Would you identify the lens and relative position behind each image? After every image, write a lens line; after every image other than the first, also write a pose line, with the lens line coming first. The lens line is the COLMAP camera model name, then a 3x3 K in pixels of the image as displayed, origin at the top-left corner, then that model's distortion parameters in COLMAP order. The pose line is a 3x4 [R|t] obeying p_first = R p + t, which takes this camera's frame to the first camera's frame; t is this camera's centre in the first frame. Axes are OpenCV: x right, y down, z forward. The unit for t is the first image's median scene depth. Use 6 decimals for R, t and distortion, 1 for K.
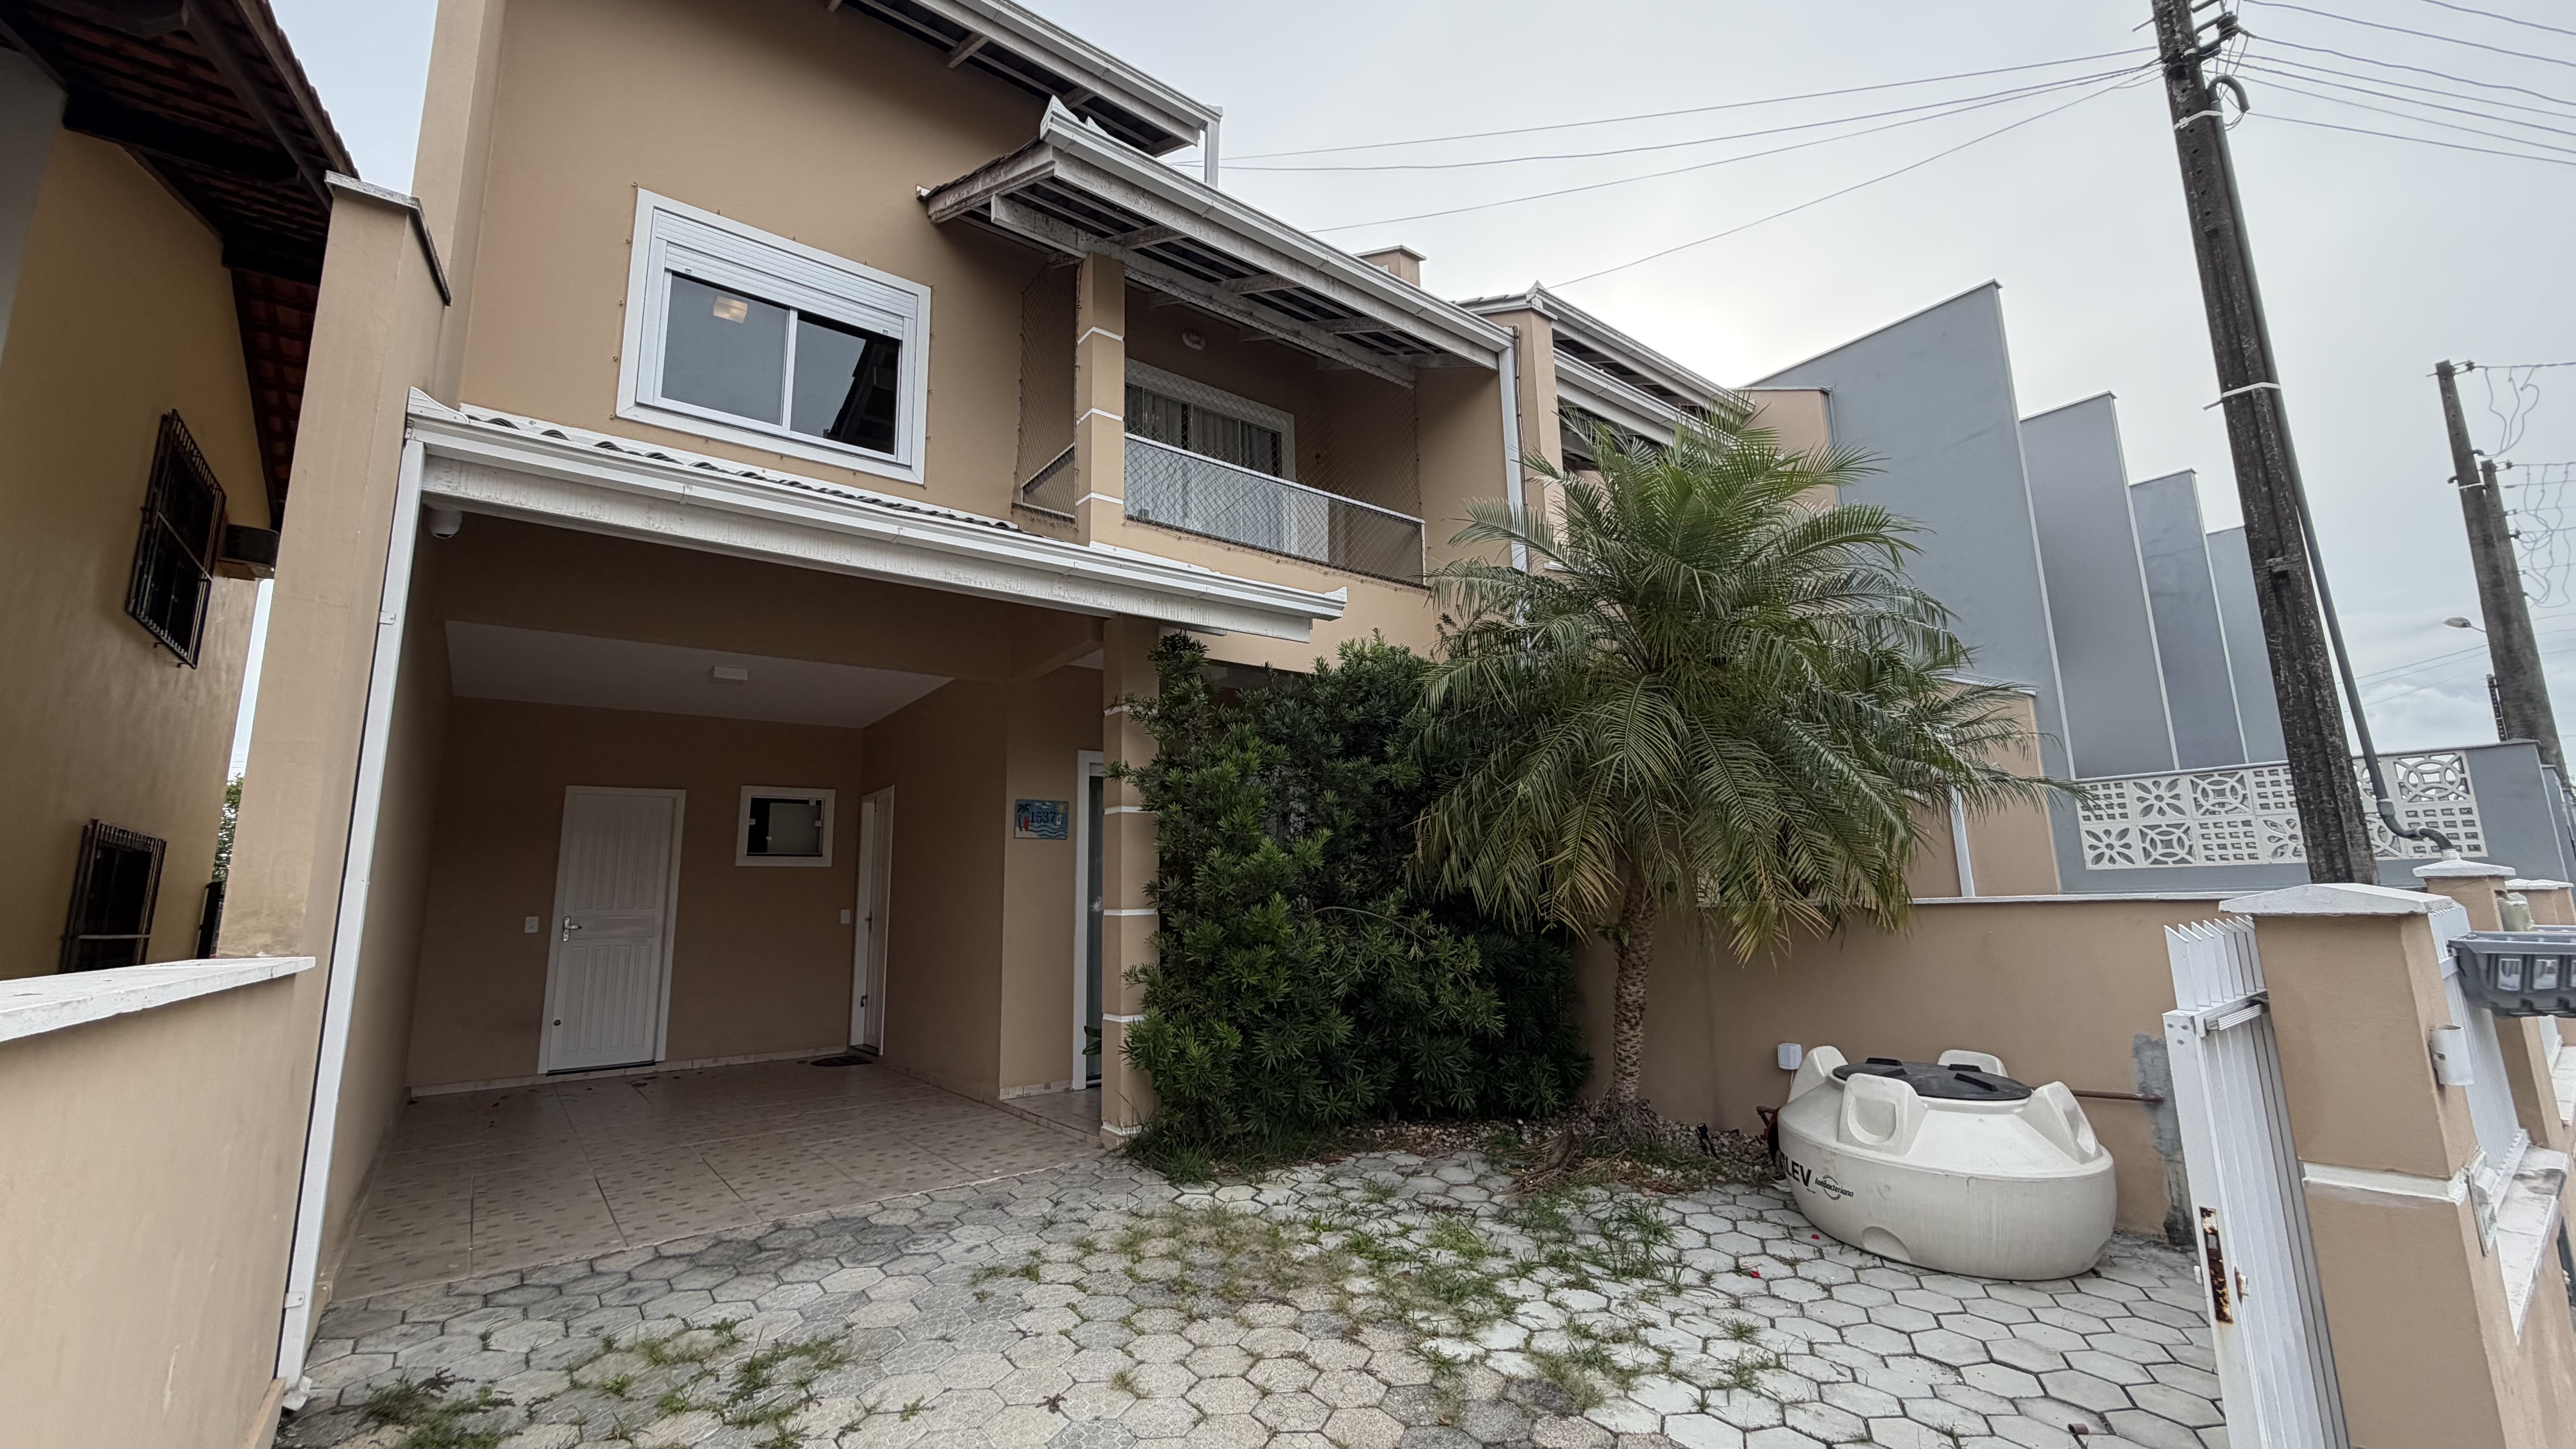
lens RADIAL K [[1012.5, 0, 1272.9], [0, 1012.5, 720.9], [0, 0, 1]] dist [-0.003199, -0.000517]
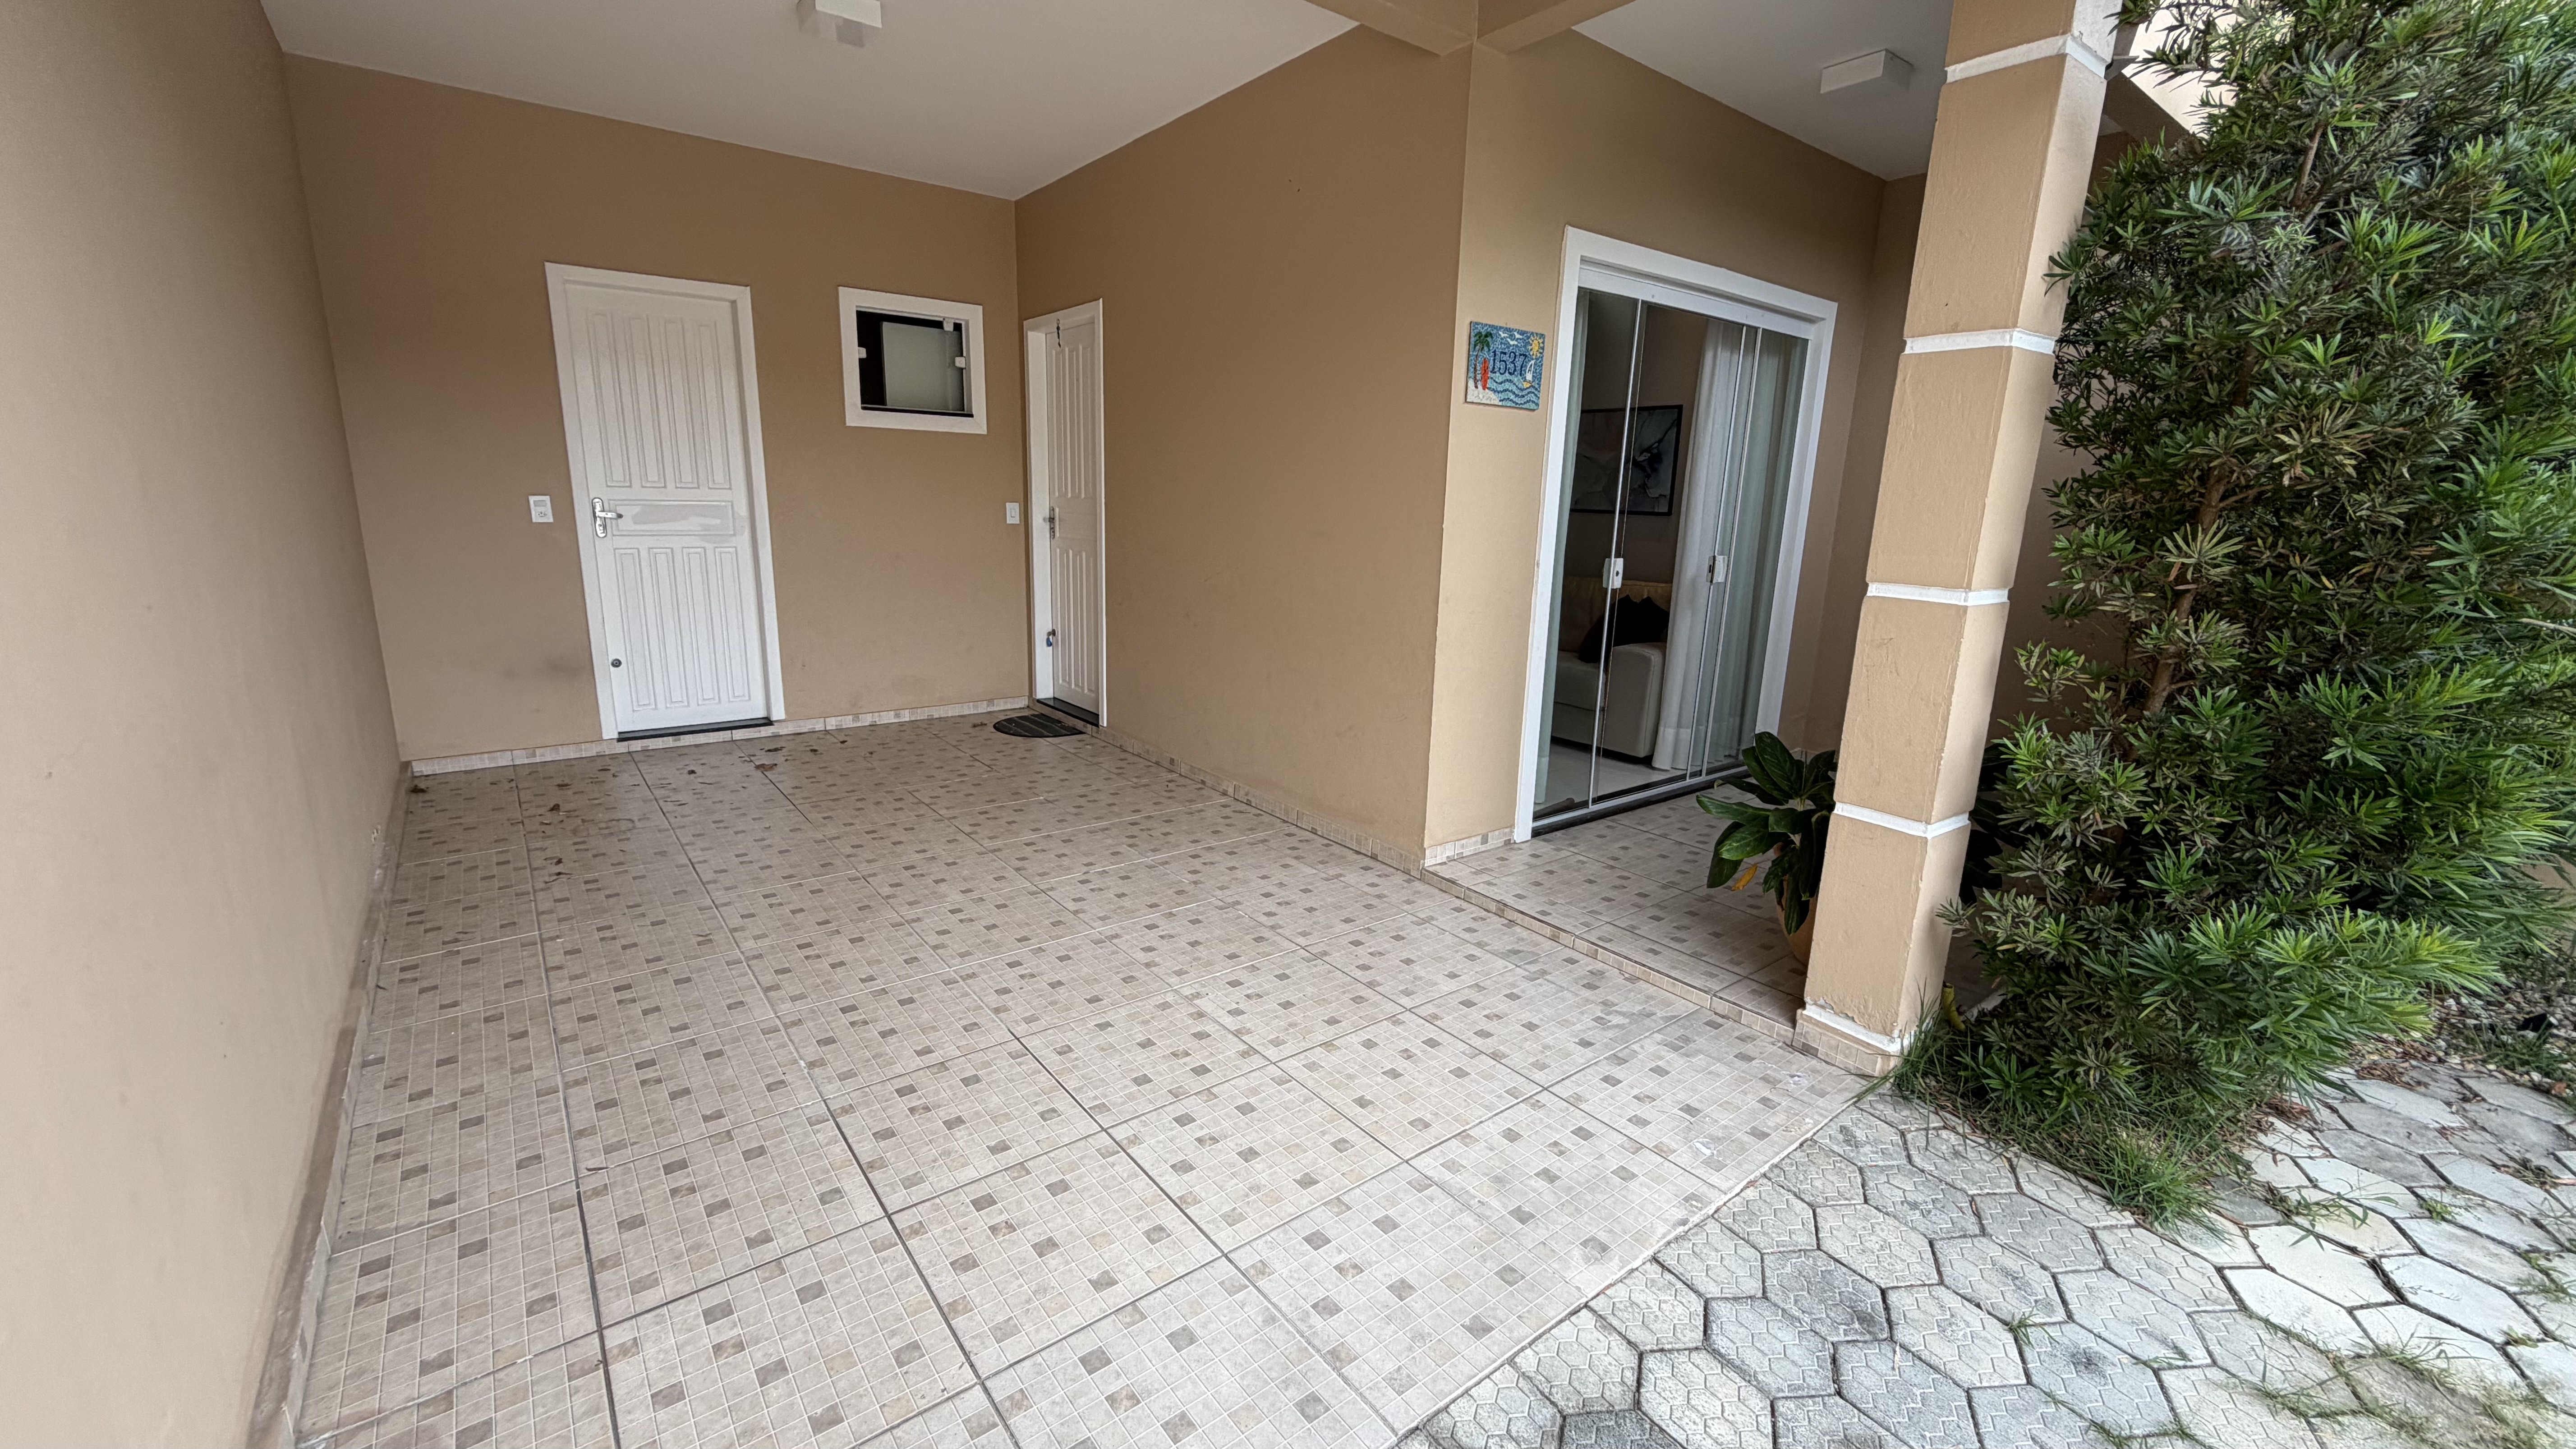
lens RADIAL K [[1029.4, 0, 1283.4], [0, 1029.4, 722.9], [0, 0, 1]] dist [-0.000241, 0.000010]
pose [[0.998683, 0.050228, 0.010491, -0.271607], [-0.050318, 0.918619, 0.391928, 0.051706], [0.010049, -0.391940, 0.919936, 0.363268]]
